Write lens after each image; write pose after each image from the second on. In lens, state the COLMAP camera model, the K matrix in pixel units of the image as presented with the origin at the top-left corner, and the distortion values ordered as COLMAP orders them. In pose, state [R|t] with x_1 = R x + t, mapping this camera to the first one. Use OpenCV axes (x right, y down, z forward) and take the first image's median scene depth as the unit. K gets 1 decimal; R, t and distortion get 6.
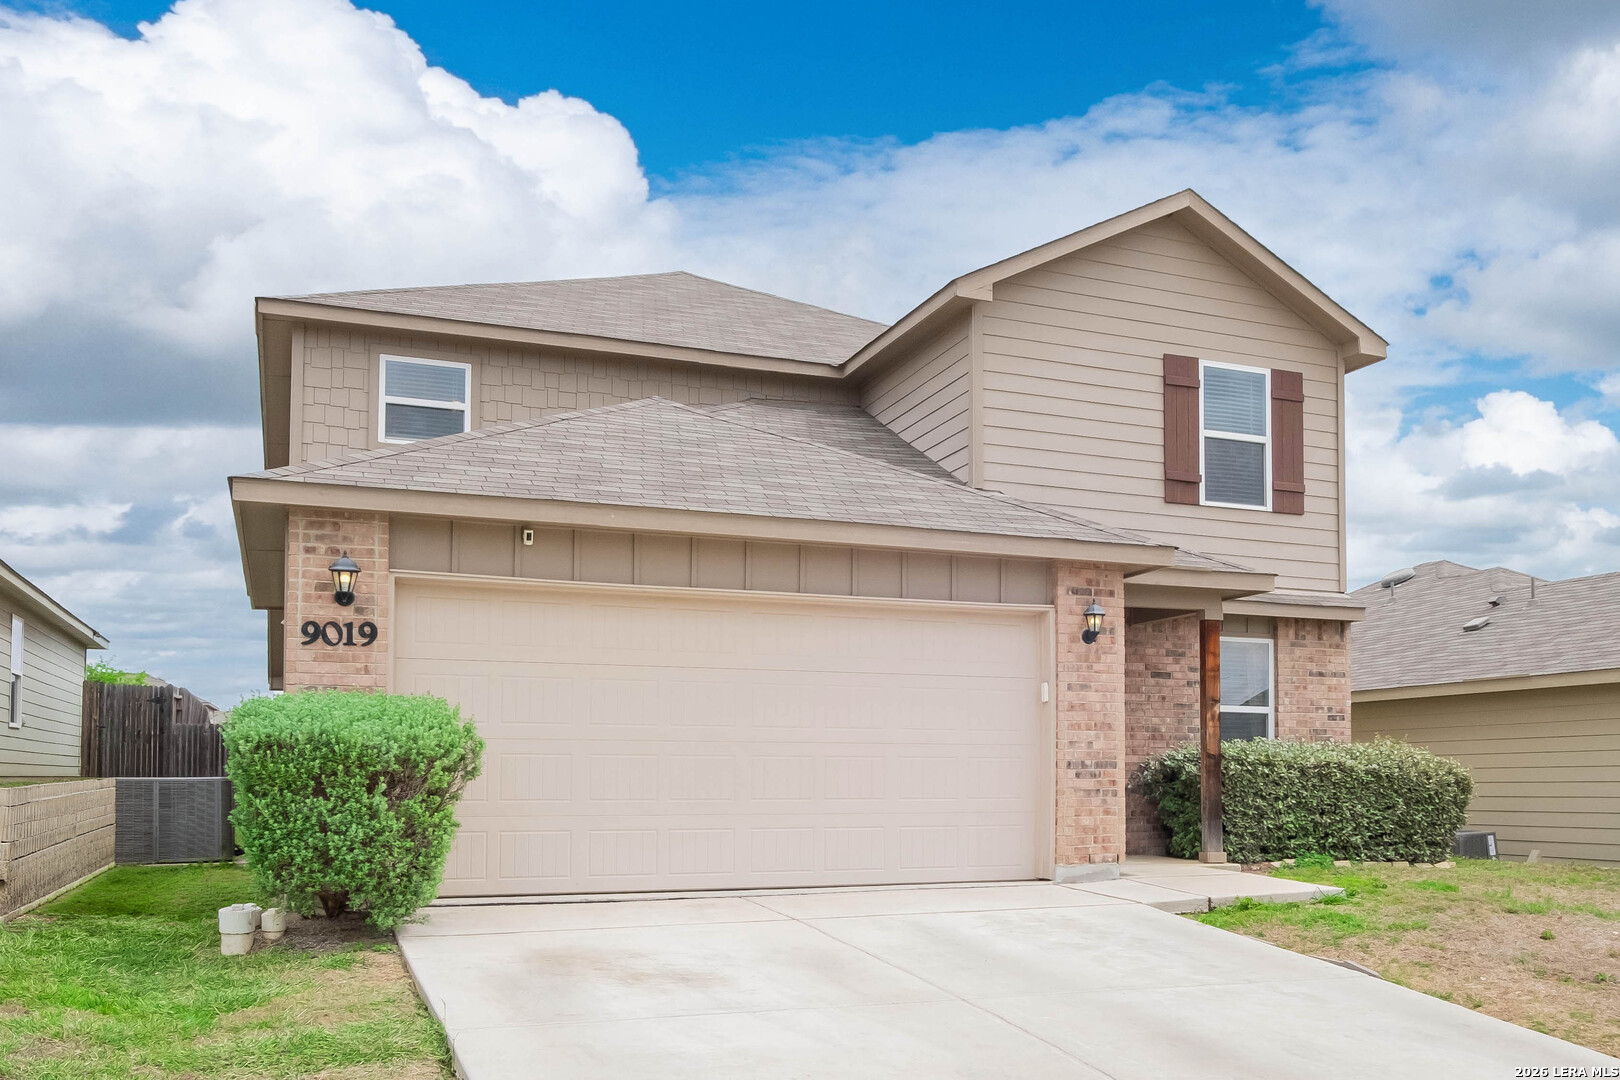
lens RADIAL K [[881.5, 0, 621.6], [0, 881.5, 502.5], [0, 0, 1]] dist [-0.002729, -0.000339]
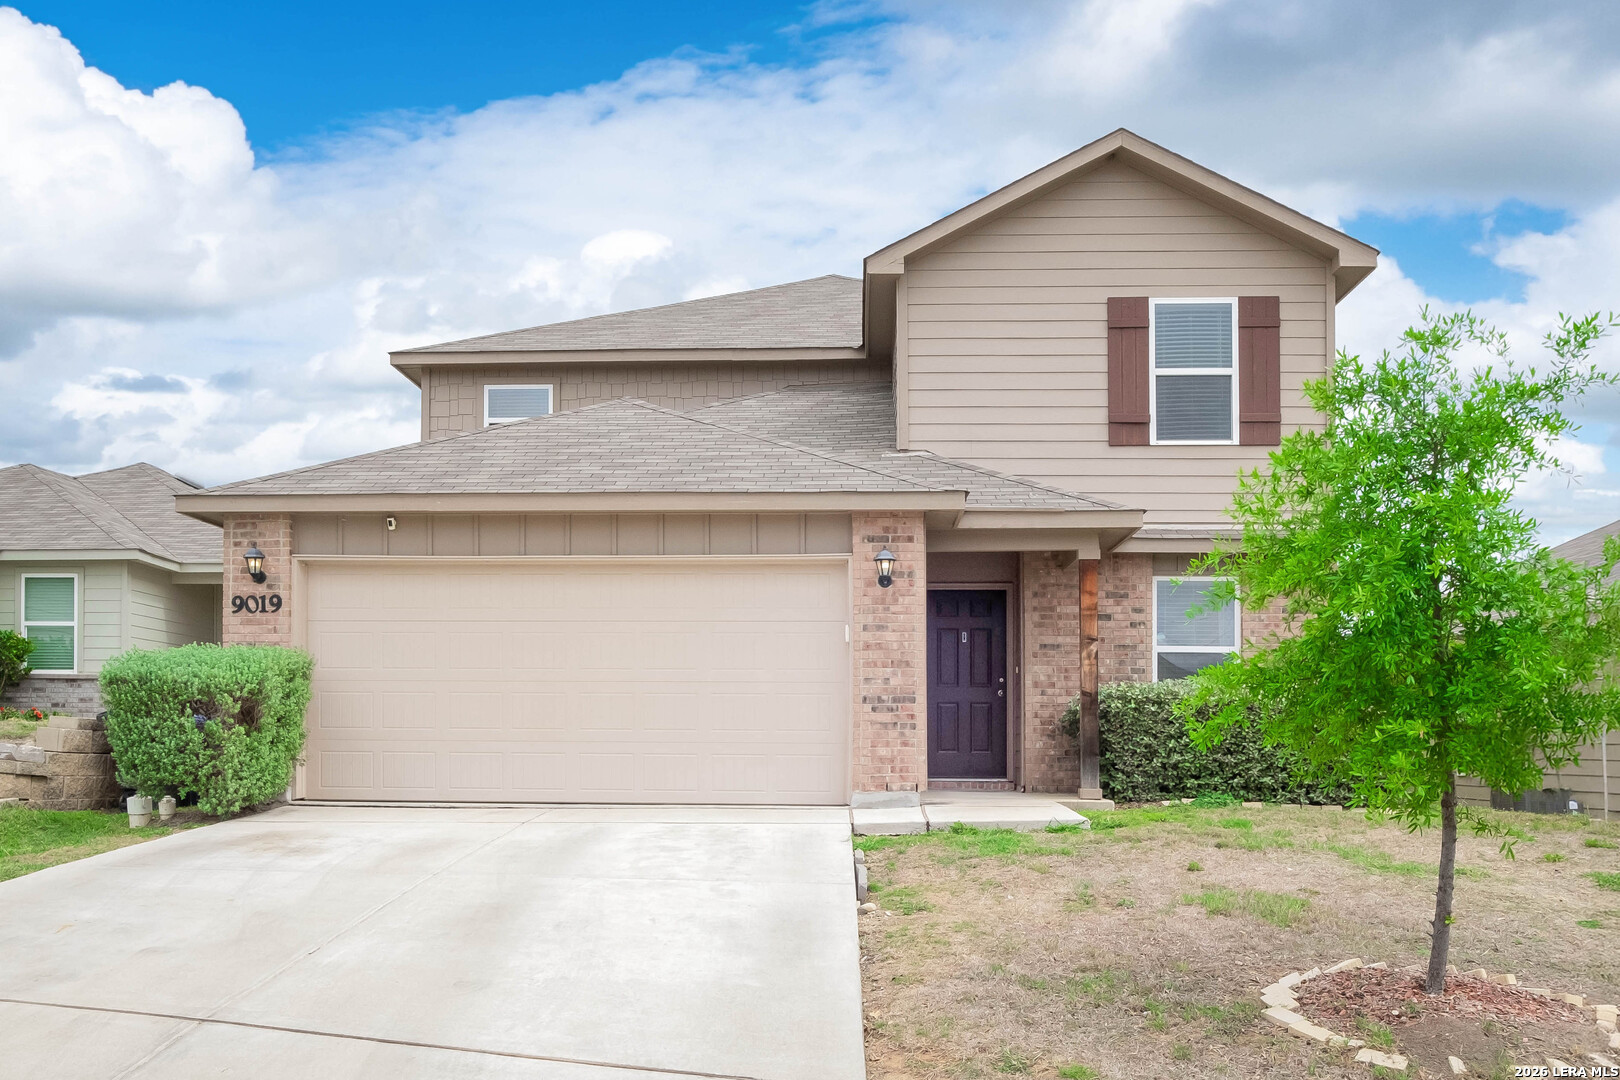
lens RADIAL K [[774.0, 0, 682.9], [0, 774.0, 493.6], [0, 0, 1]] dist [-0.000118, -0.000101]
pose [[0.959751, -0.077869, -0.269841, 0.478124], [0.078057, 0.996898, -0.010052, 0.031393], [0.269787, -0.011416, 0.962852, 0.022431]]
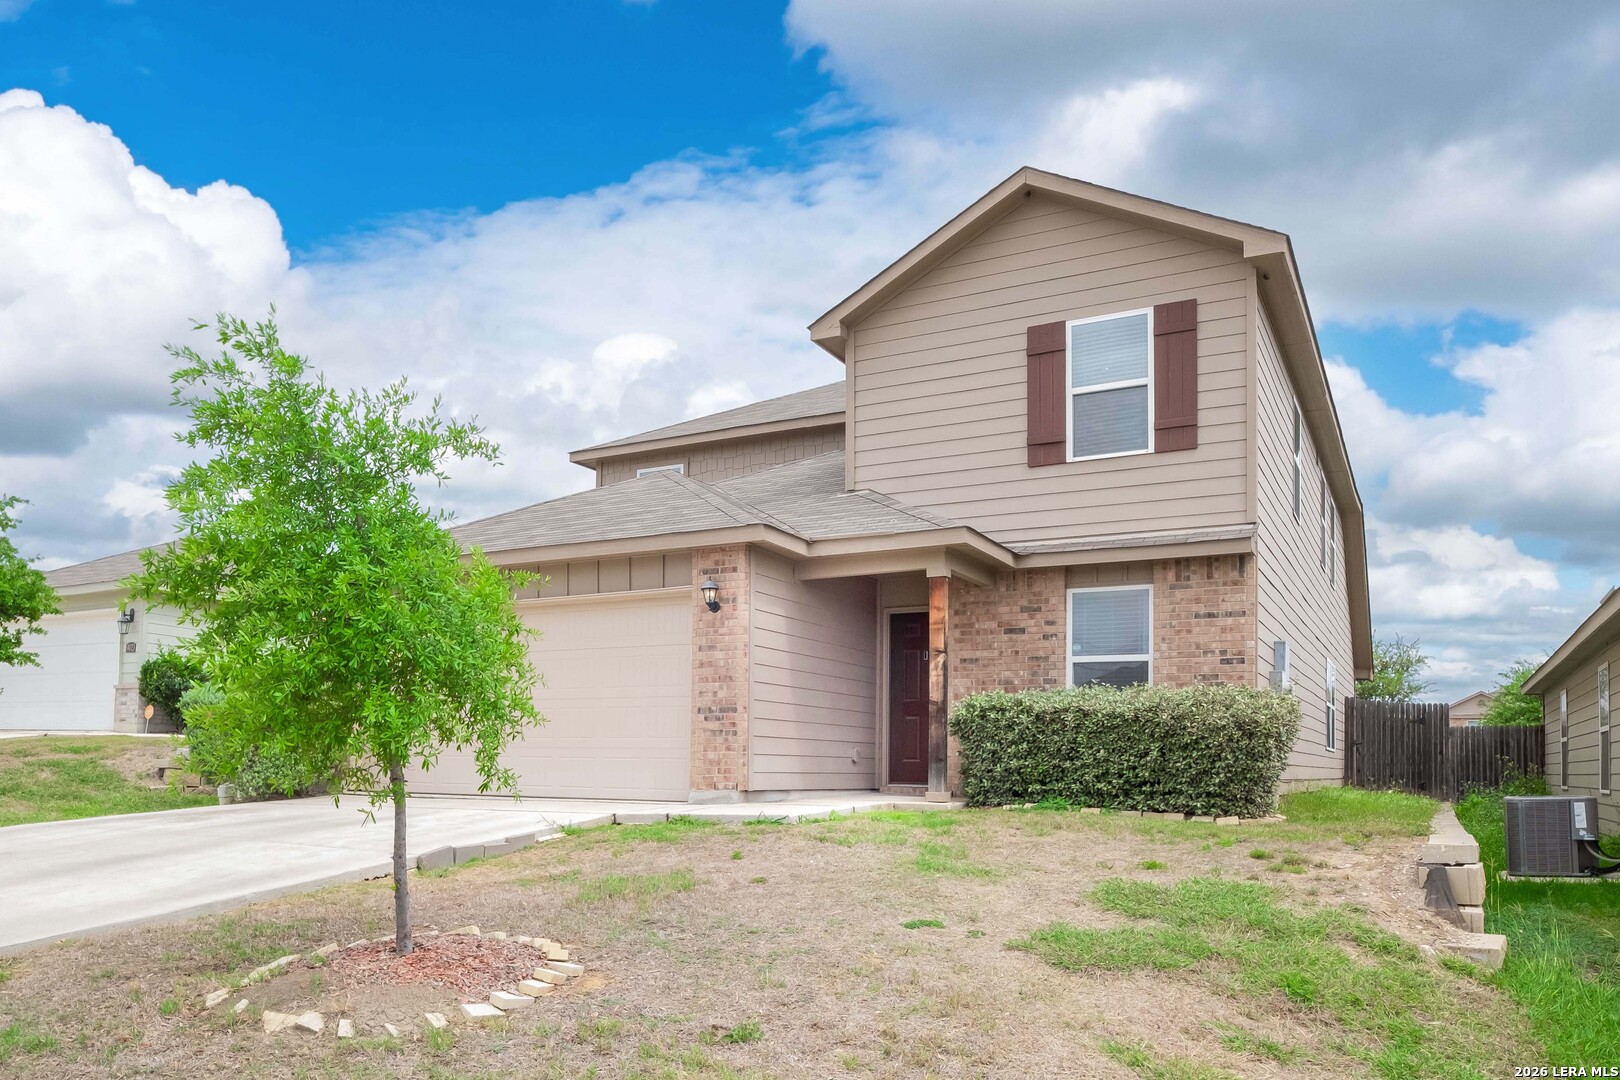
lens RADIAL K [[654.2, 0, 810.0], [0, 654.2, 540.0], [0, 0, 1]] dist [-0.000899, 0.000130]
pose [[0.851482, -0.155353, -0.500843, 0.962167], [0.148938, 0.987421, -0.053071, 0.110110], [0.502788, -0.029405, 0.863909, 0.236360]]
